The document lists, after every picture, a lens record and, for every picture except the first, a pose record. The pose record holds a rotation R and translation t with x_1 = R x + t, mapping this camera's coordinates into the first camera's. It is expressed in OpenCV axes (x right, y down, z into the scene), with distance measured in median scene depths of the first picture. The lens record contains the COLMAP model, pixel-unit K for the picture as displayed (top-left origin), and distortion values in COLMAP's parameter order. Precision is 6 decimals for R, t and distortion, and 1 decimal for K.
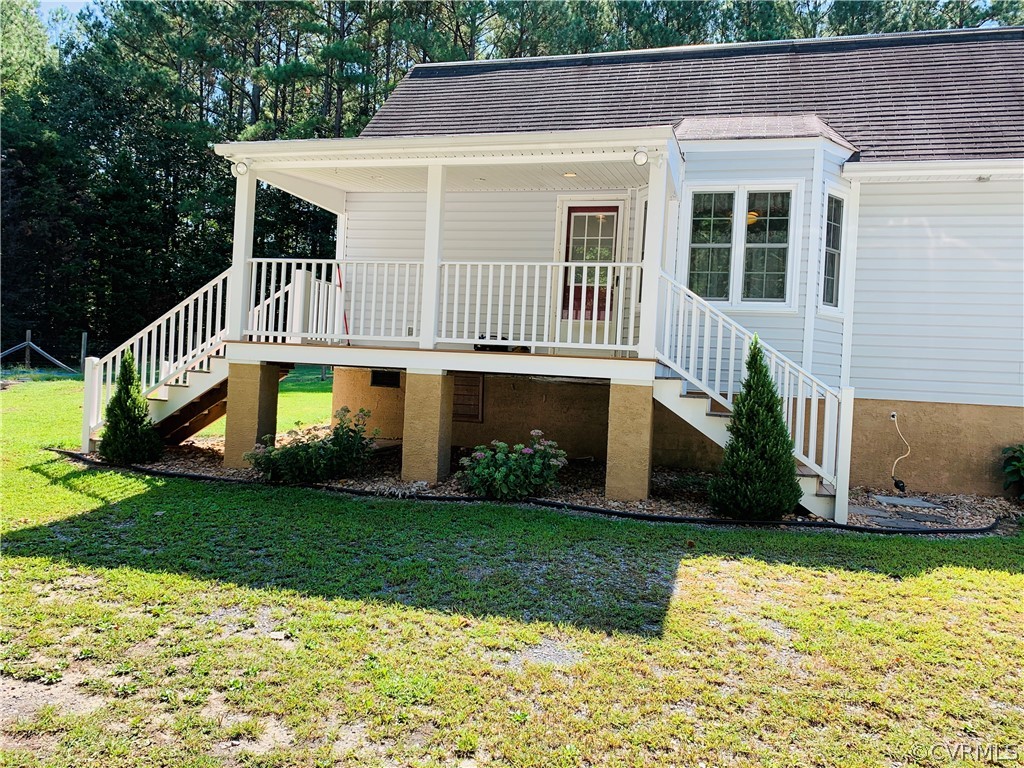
lens RADIAL K [[791.1, 0, 511.9], [0, 791.1, 390.6], [0, 0, 1]] dist [0.027418, -0.016071]
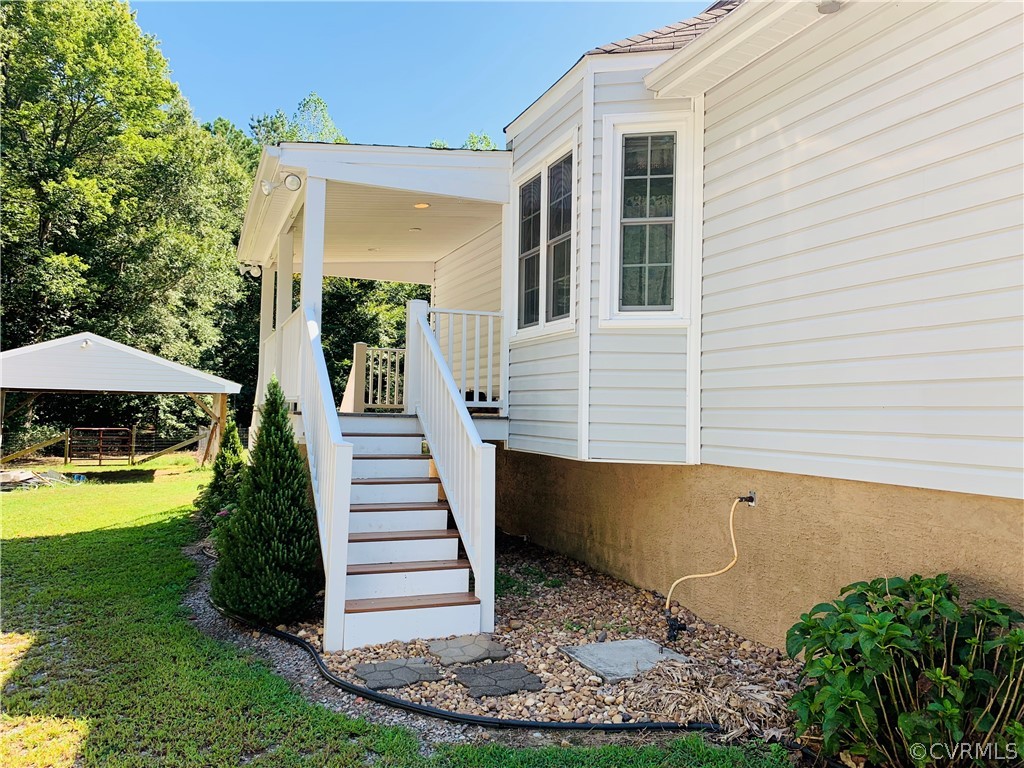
lens RADIAL K [[791.1, 0, 511.9], [0, 791.1, 390.6], [0, 0, 1]] dist [0.027418, -0.016071]
pose [[0.617645, -0.073864, -0.782980, 0.801659], [0.040226, 0.997244, -0.062345, -0.013941], [0.785427, 0.007011, 0.618914, 0.544988]]
